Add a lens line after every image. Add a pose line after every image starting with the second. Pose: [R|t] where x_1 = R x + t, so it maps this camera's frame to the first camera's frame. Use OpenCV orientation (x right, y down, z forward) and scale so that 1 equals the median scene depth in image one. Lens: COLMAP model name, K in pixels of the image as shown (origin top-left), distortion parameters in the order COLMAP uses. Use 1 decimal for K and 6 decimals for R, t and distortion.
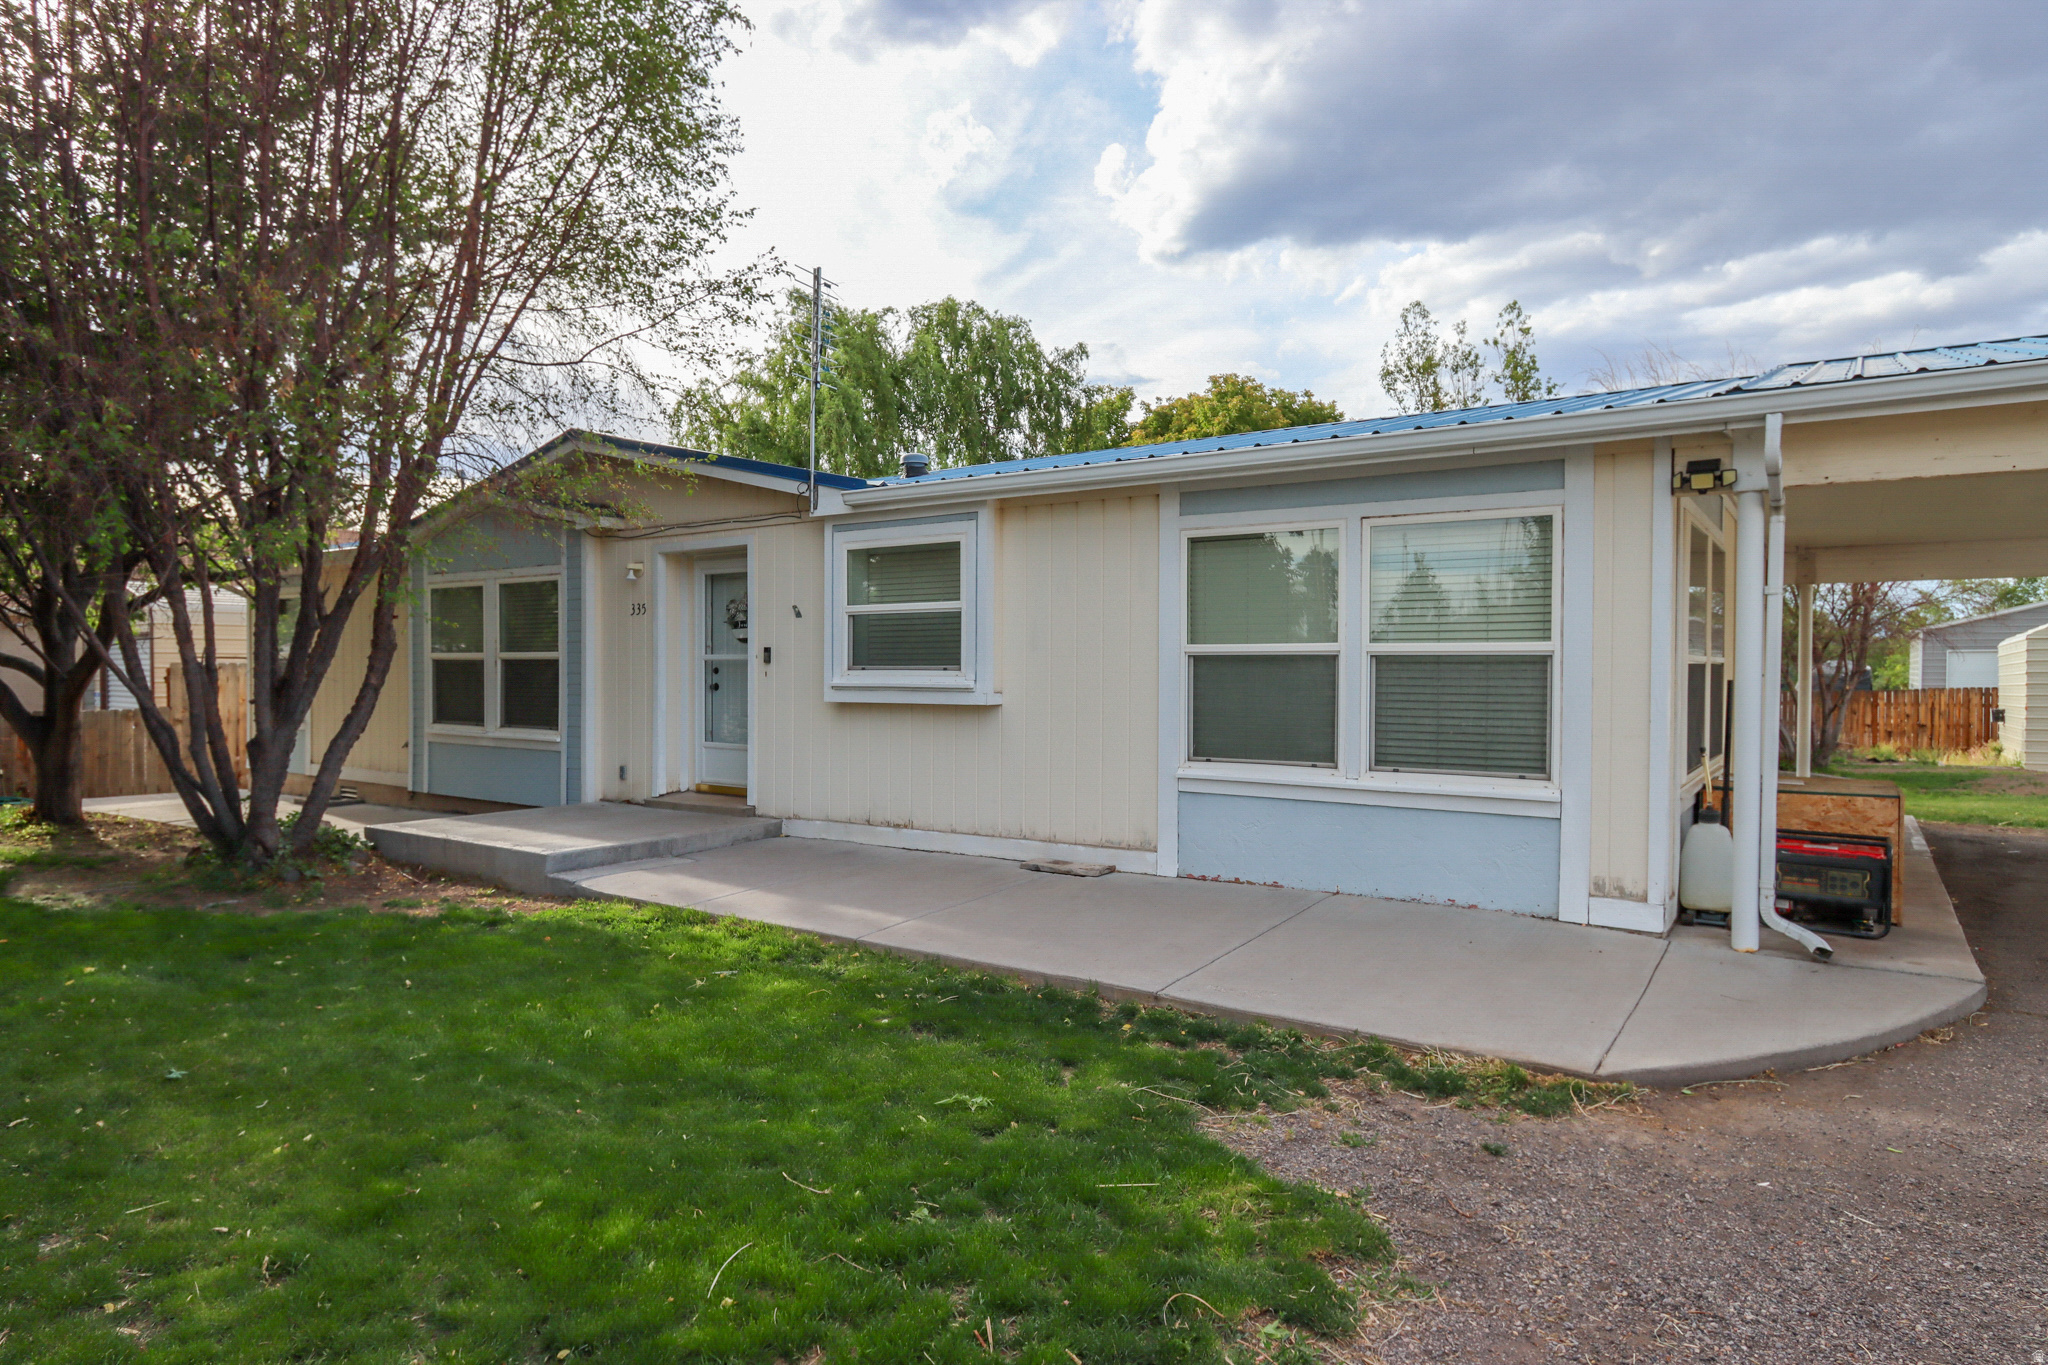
lens RADIAL K [[1219.3, 0, 1026.5], [0, 1219.3, 695.4], [0, 0, 1]] dist [-0.007115, 0.000324]
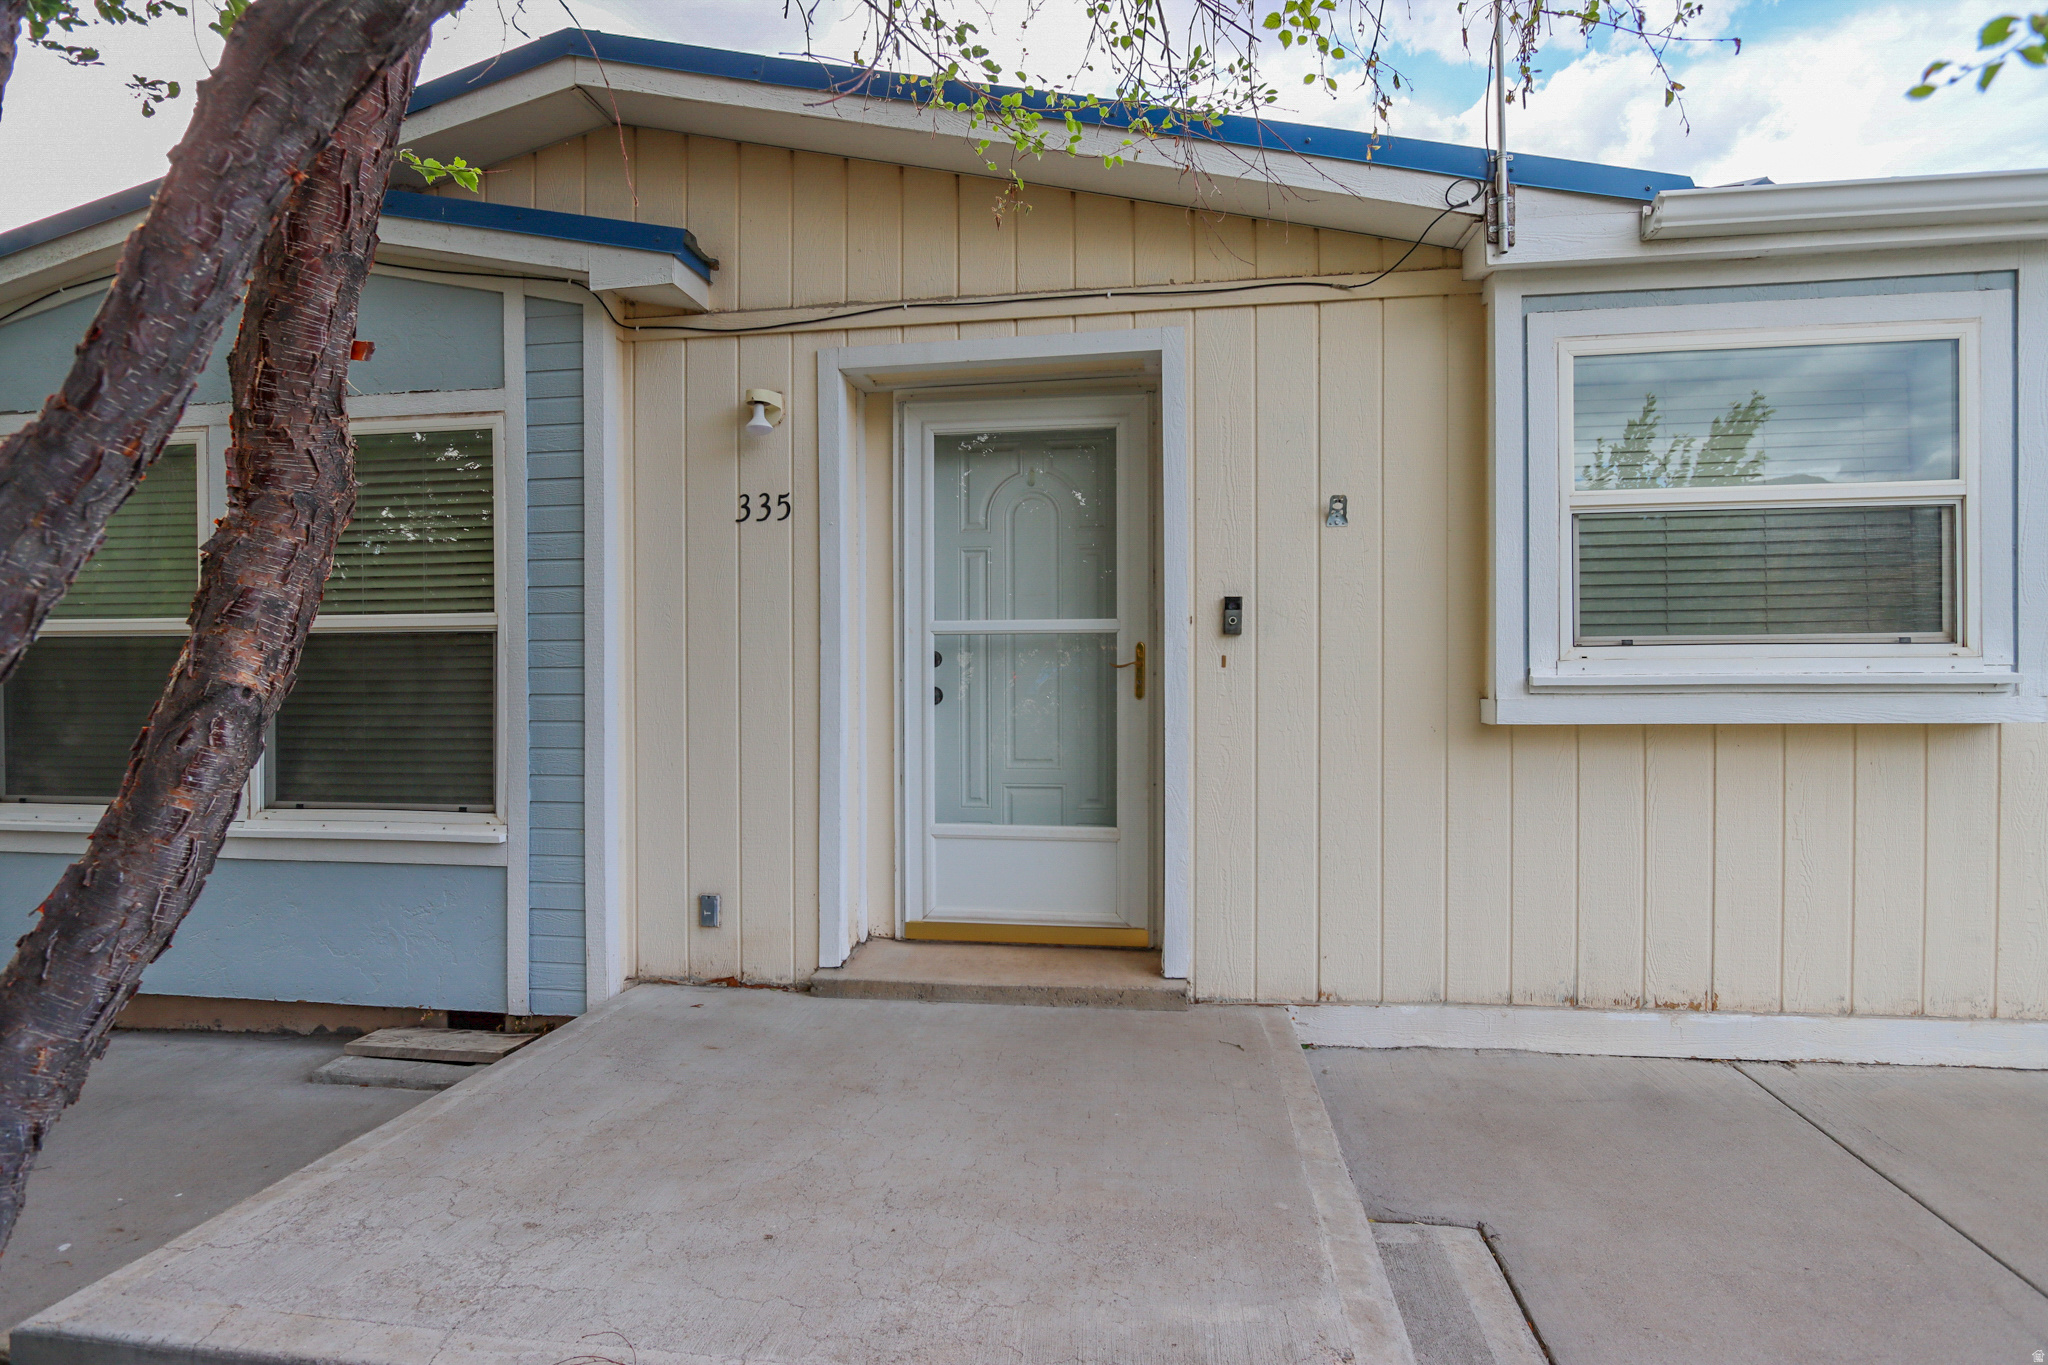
lens RADIAL K [[1197.7, 0, 1025.4], [0, 1197.7, 700.6], [0, 0, 1]] dist [0.004206, 0.000296]
pose [[0.898202, -0.016056, 0.439290, -0.129005], [0.017936, 0.999839, -0.000129, -0.001414], [-0.439217, 0.007995, 0.898345, 0.186364]]
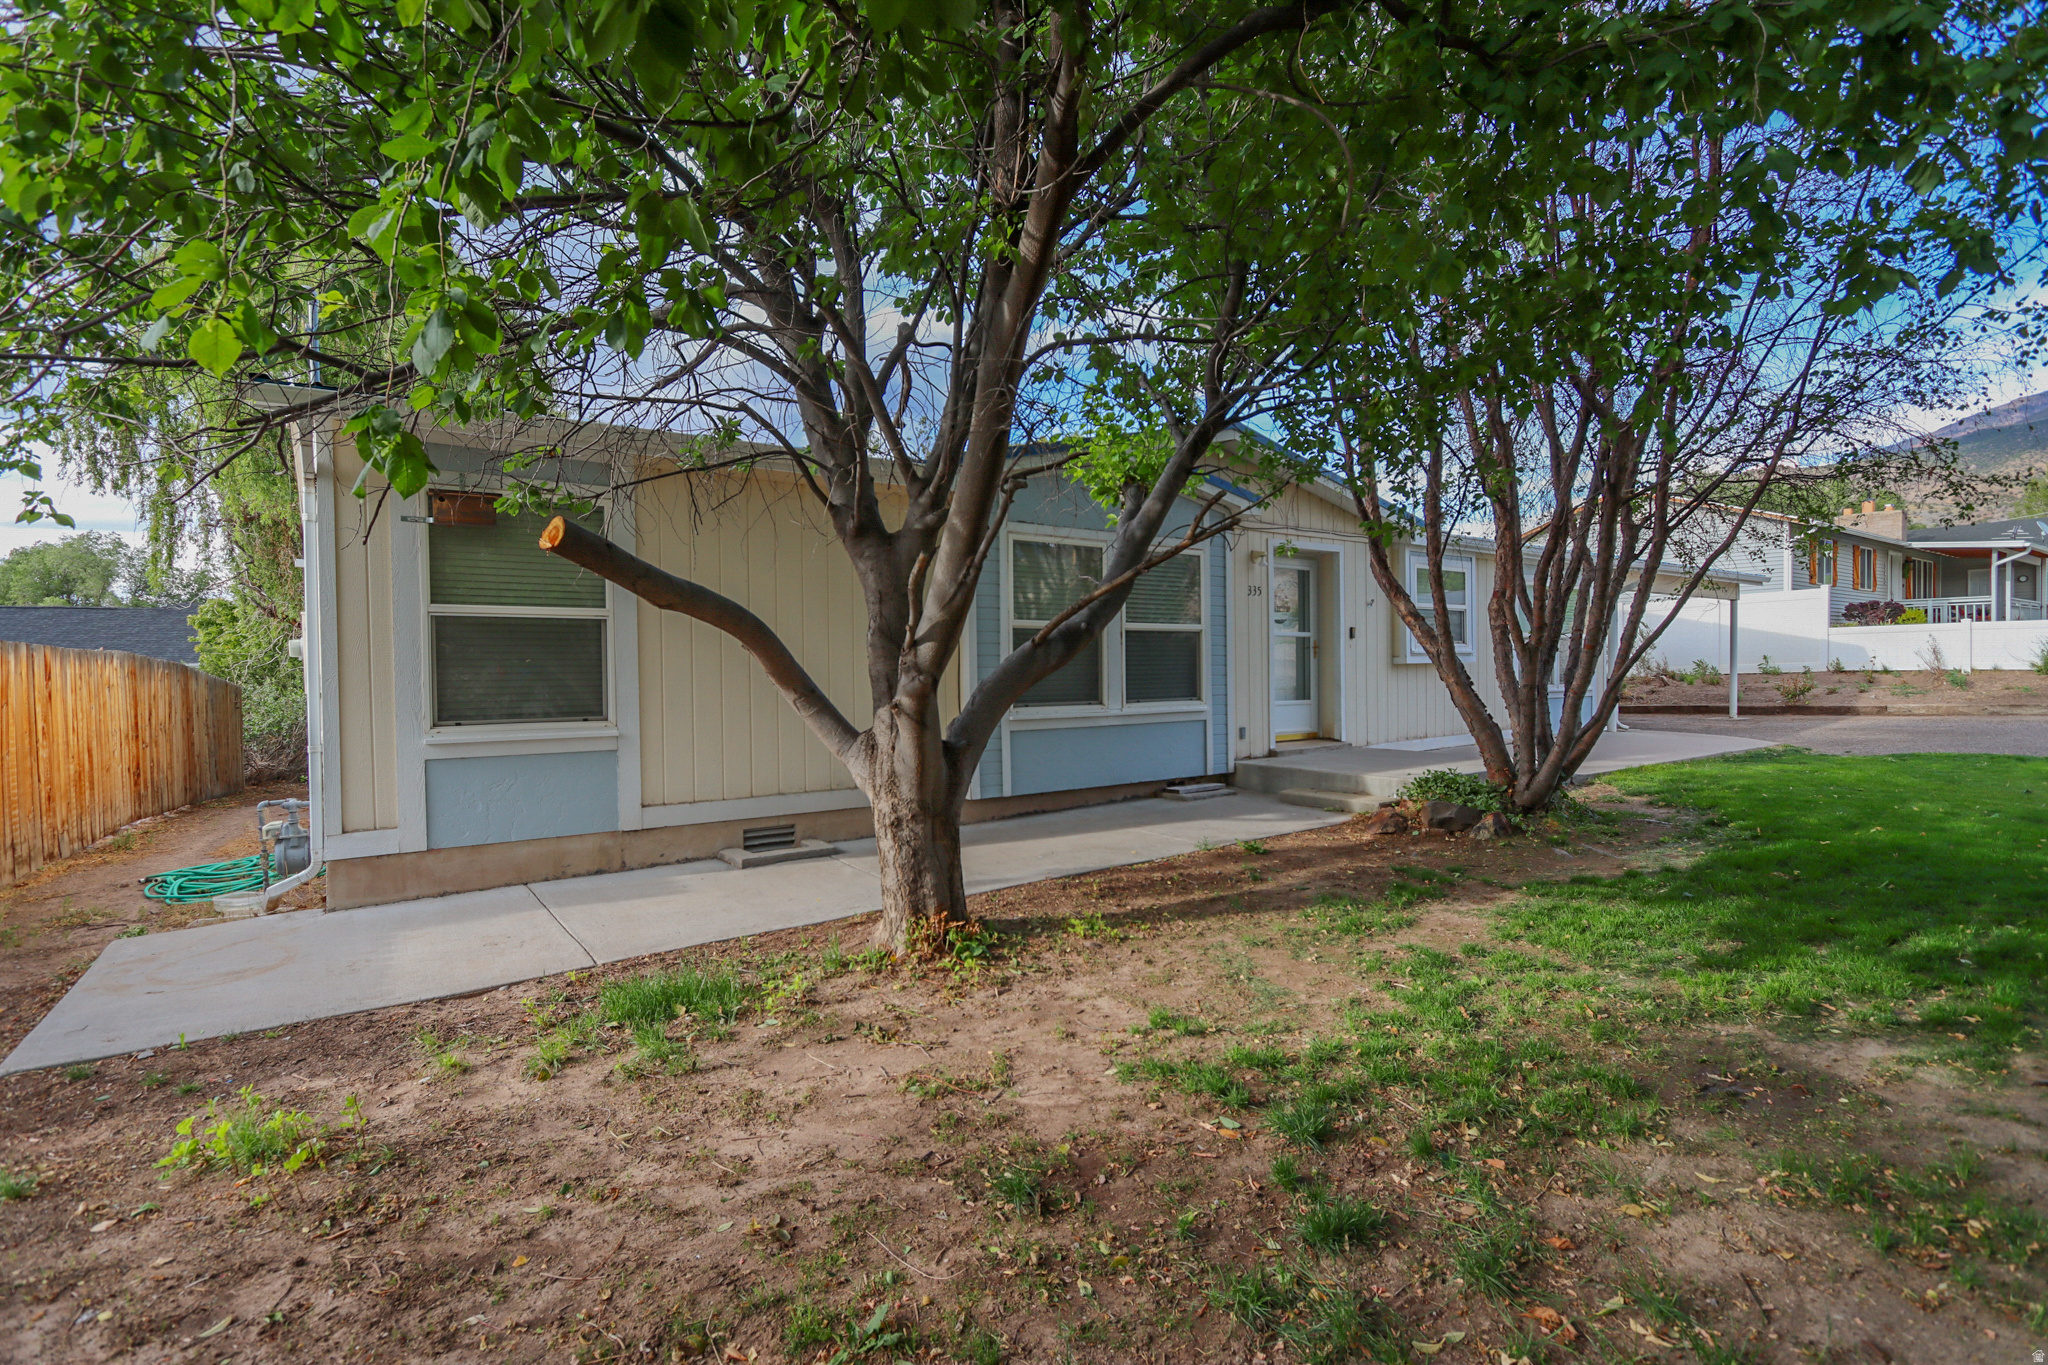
lens RADIAL K [[951.1, 0, 1030.1], [0, 951.1, 673.1], [0, 0, 1]] dist [0.003624, 0.000031]
pose [[0.306750, -0.032052, 0.951250, -0.386406], [0.008650, 0.999485, 0.030888, -0.006695], [-0.951751, -0.001247, 0.306869, 0.286597]]
